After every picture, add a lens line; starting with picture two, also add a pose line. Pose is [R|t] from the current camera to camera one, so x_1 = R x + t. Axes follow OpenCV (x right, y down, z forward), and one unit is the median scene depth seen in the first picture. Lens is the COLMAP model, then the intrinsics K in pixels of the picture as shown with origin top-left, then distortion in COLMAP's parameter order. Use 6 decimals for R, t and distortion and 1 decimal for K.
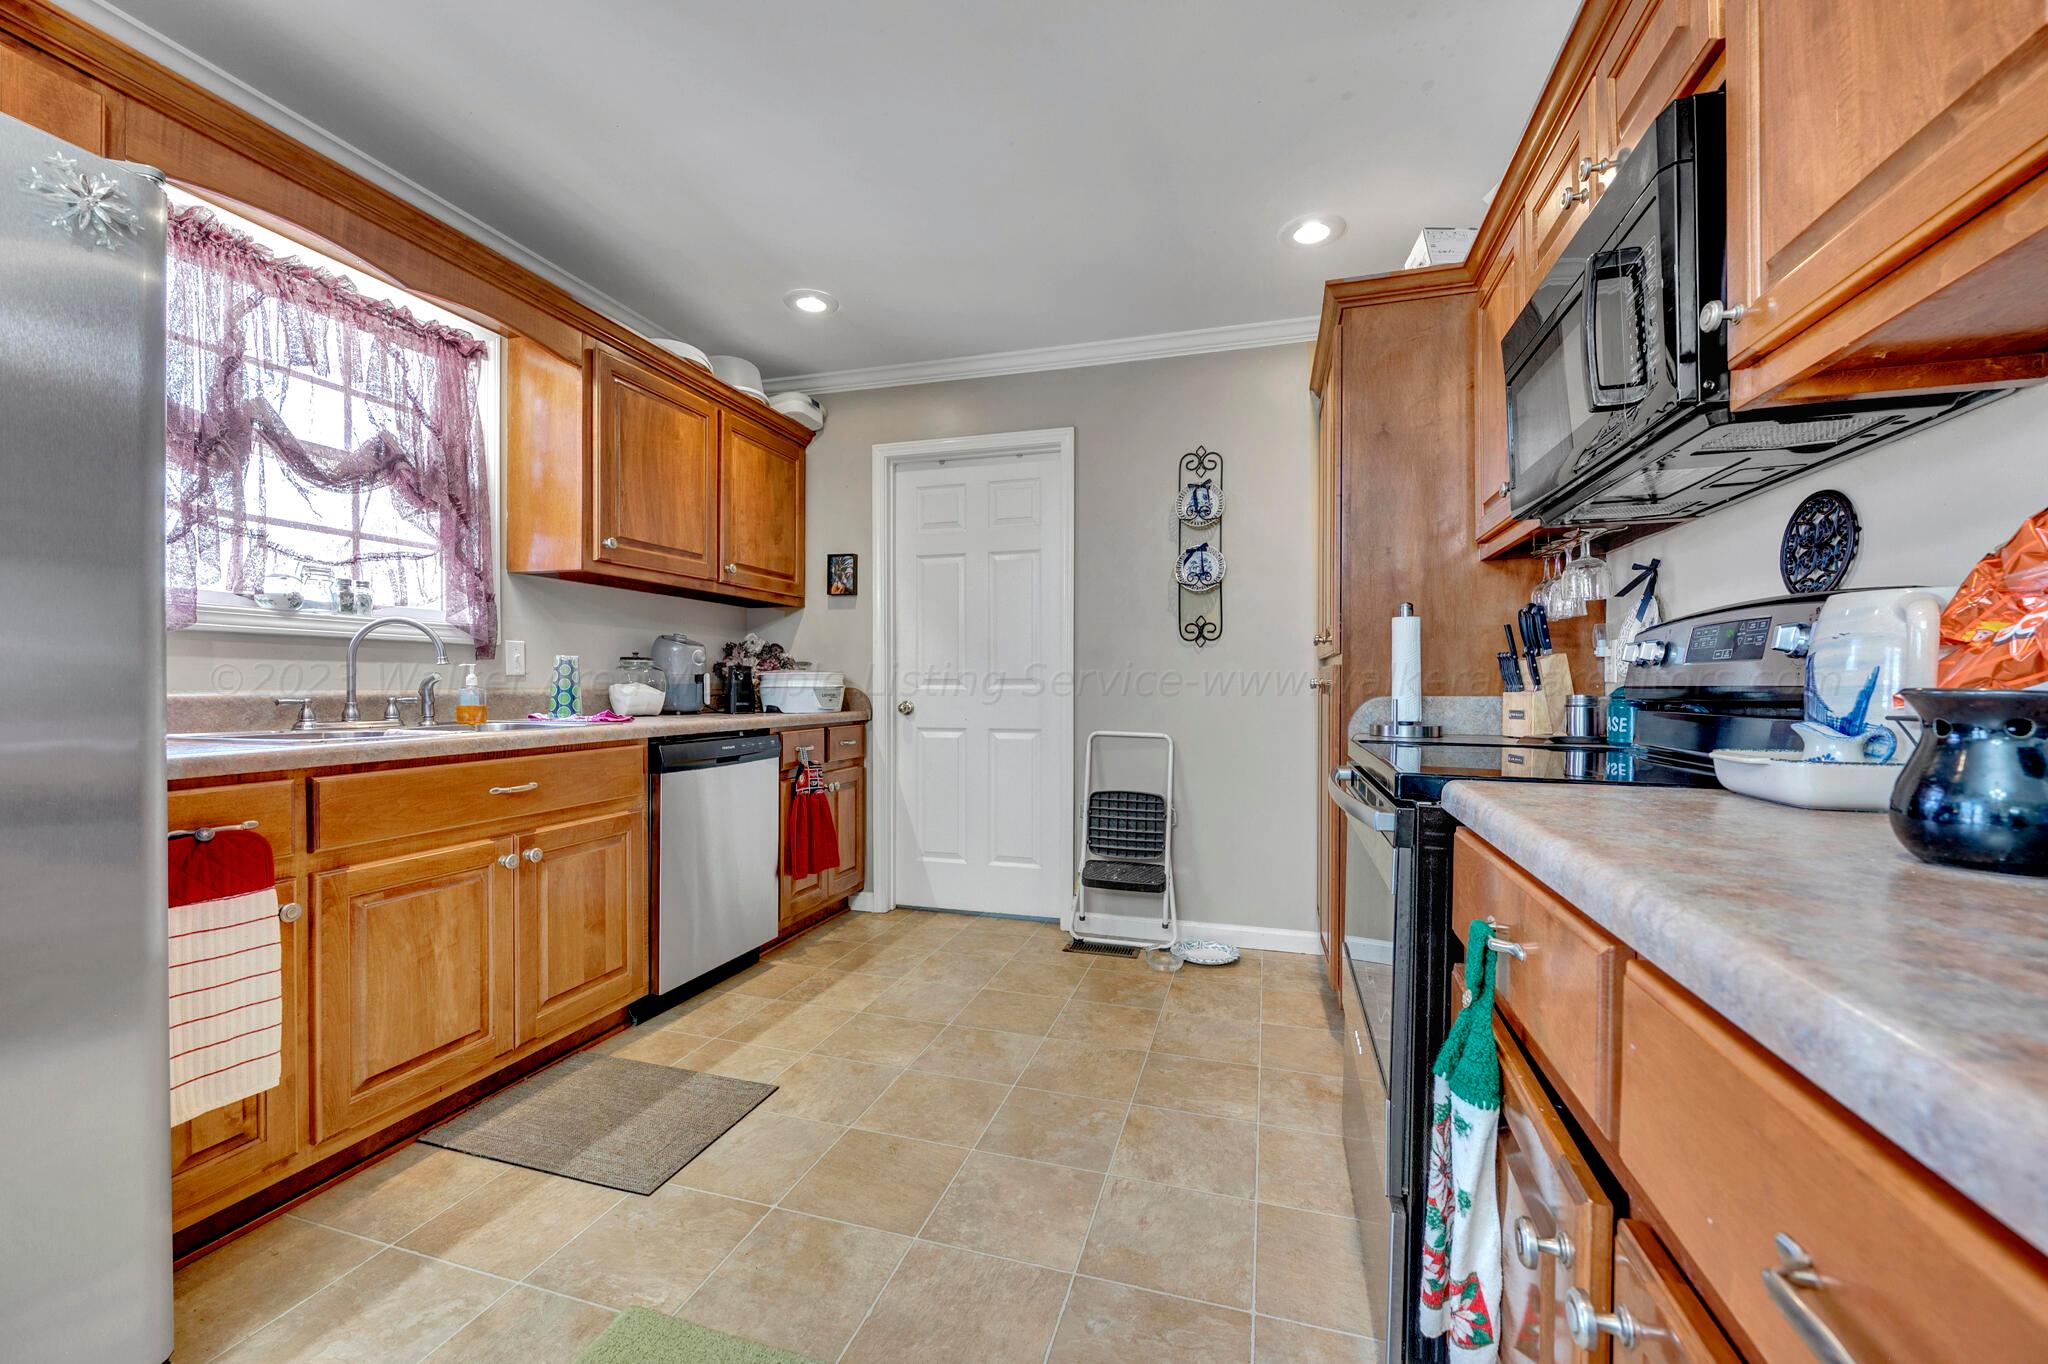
lens RADIAL K [[812.5, 0, 1025.7], [0, 812.5, 688.7], [0, 0, 1]] dist [-0.006576, 0.000646]
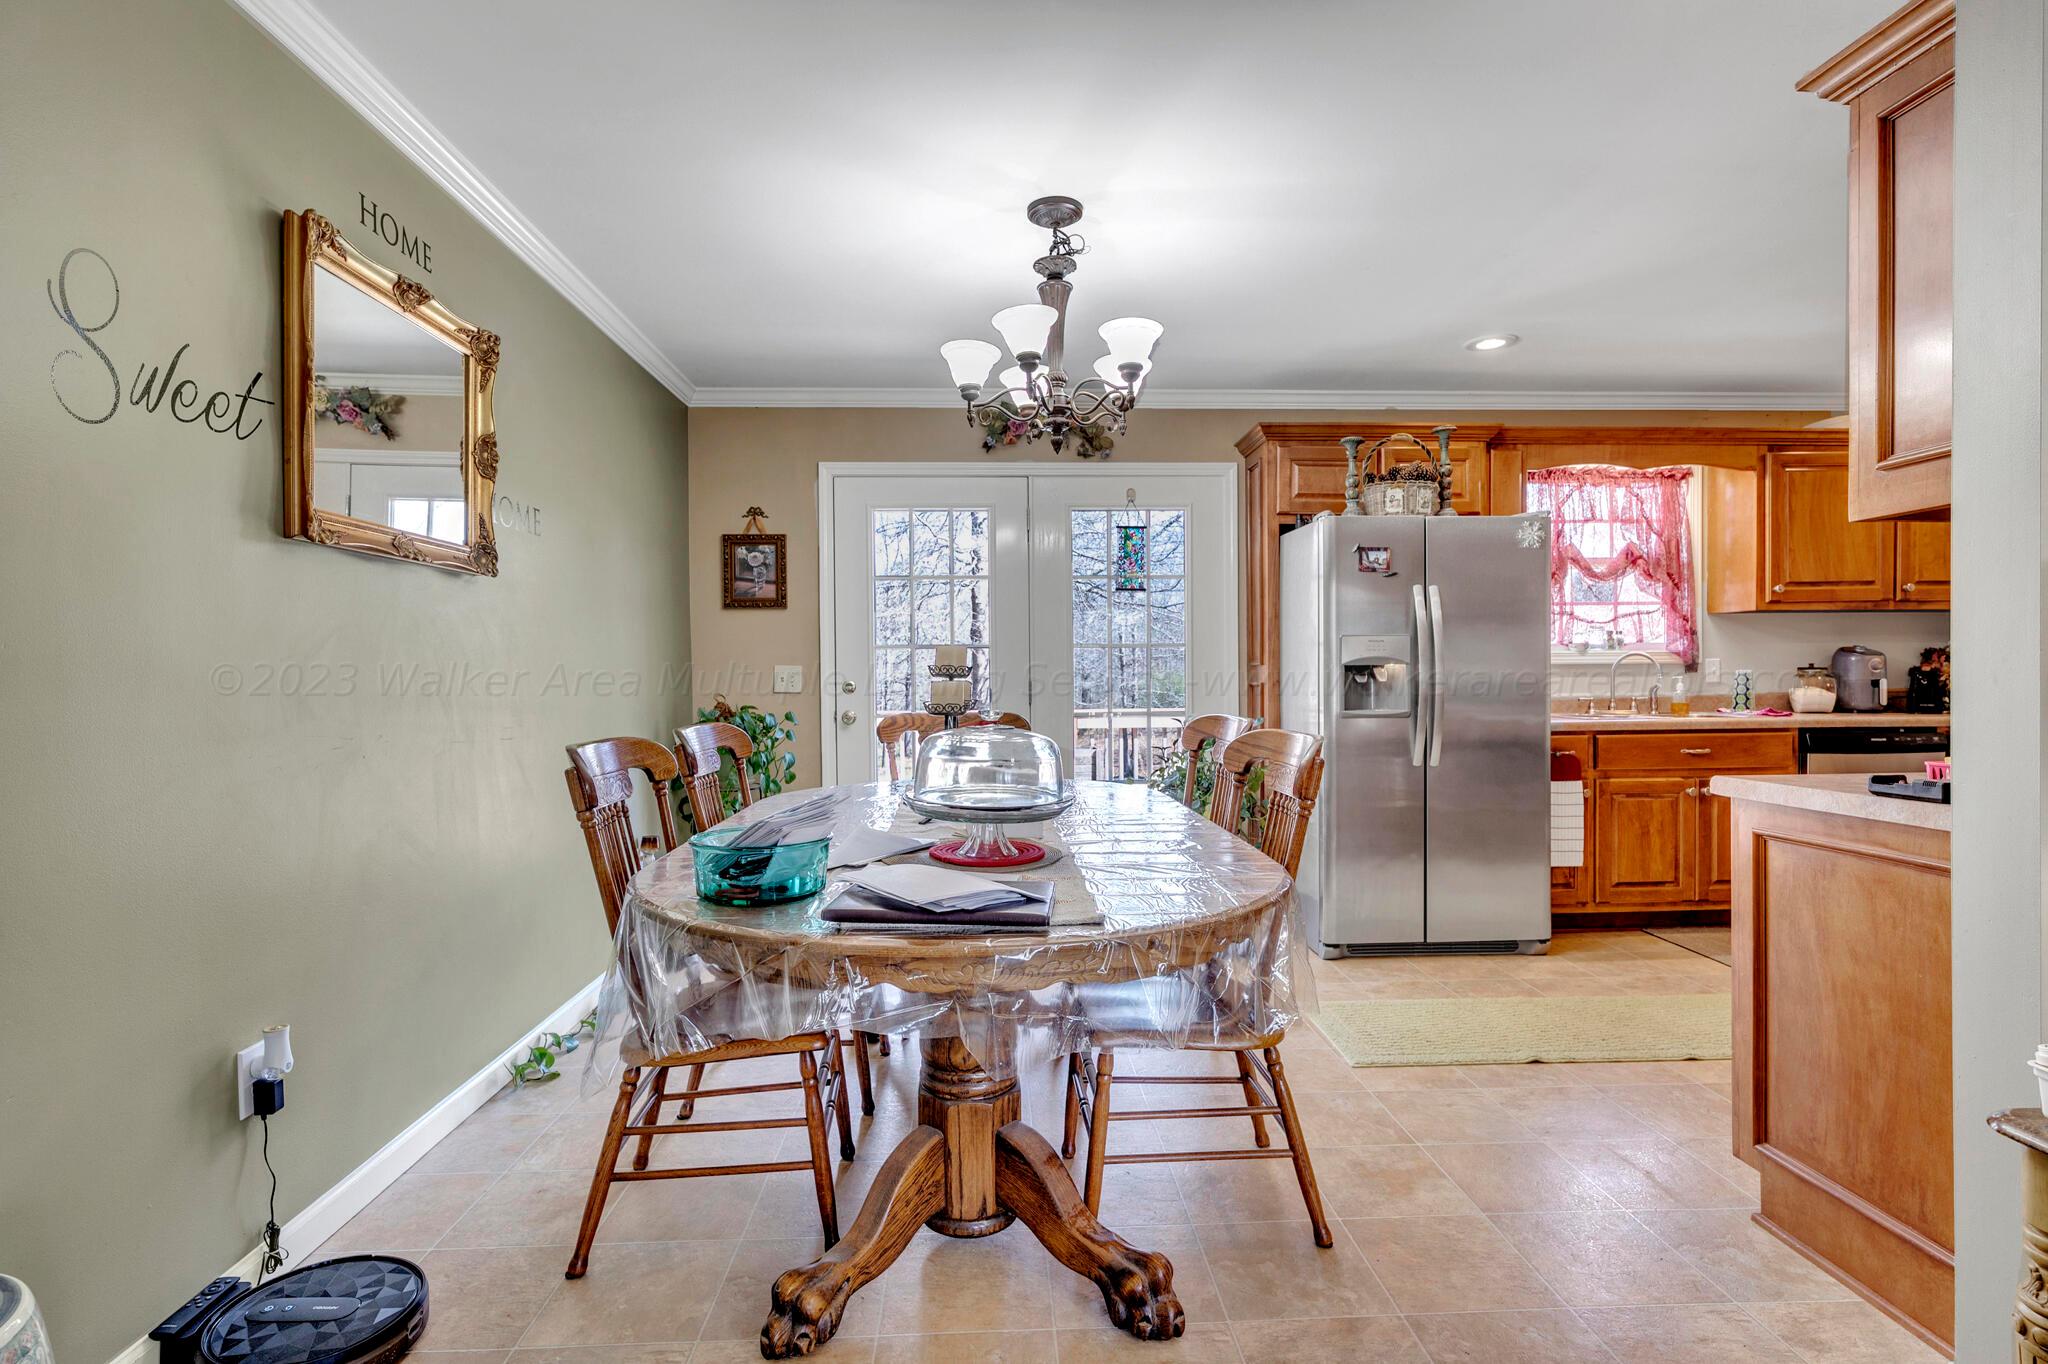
lens RADIAL K [[1001.1, 0, 1025.4], [0, 1001.1, 692.6], [0, 0, 1]] dist [-0.000323, 0.000498]
pose [[0.334096, 0.011764, -0.942466, 0.824659], [0.003517, 0.999900, 0.013728, -0.033916], [0.942533, -0.007901, 0.334021, -0.970759]]
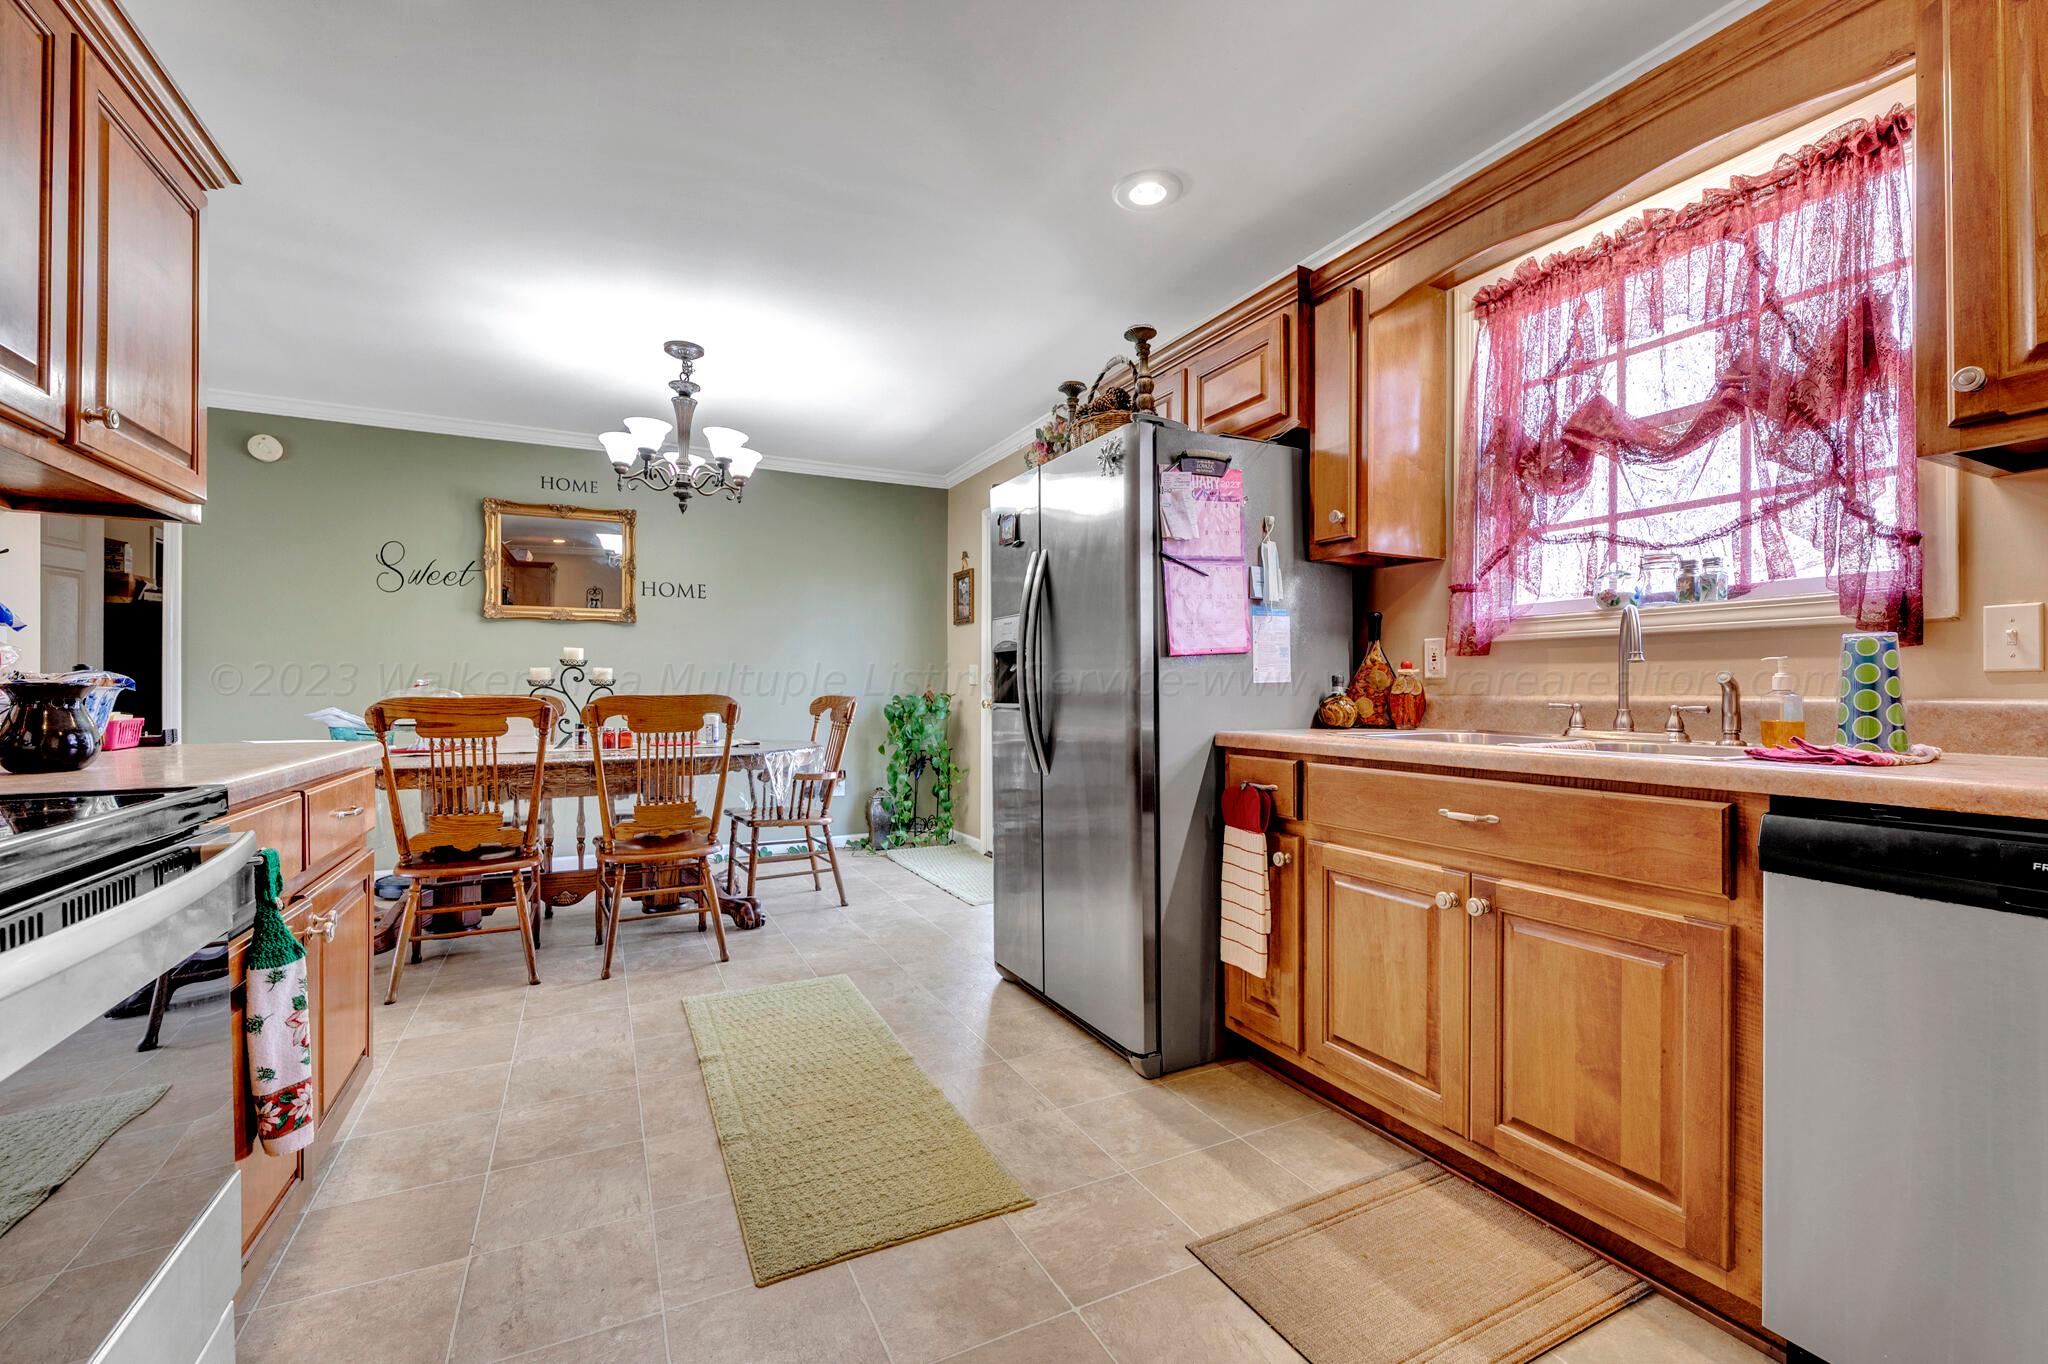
lens RADIAL K [[872.2, 0, 1033.9], [0, 872.2, 686.1], [0, 0, 1]] dist [-0.001848, -0.000036]
pose [[-0.726227, -0.005380, -0.687434, 0.254514], [-0.007307, 0.999973, -0.000107, -0.003014], [0.687416, 0.004945, -0.726247, 1.203148]]
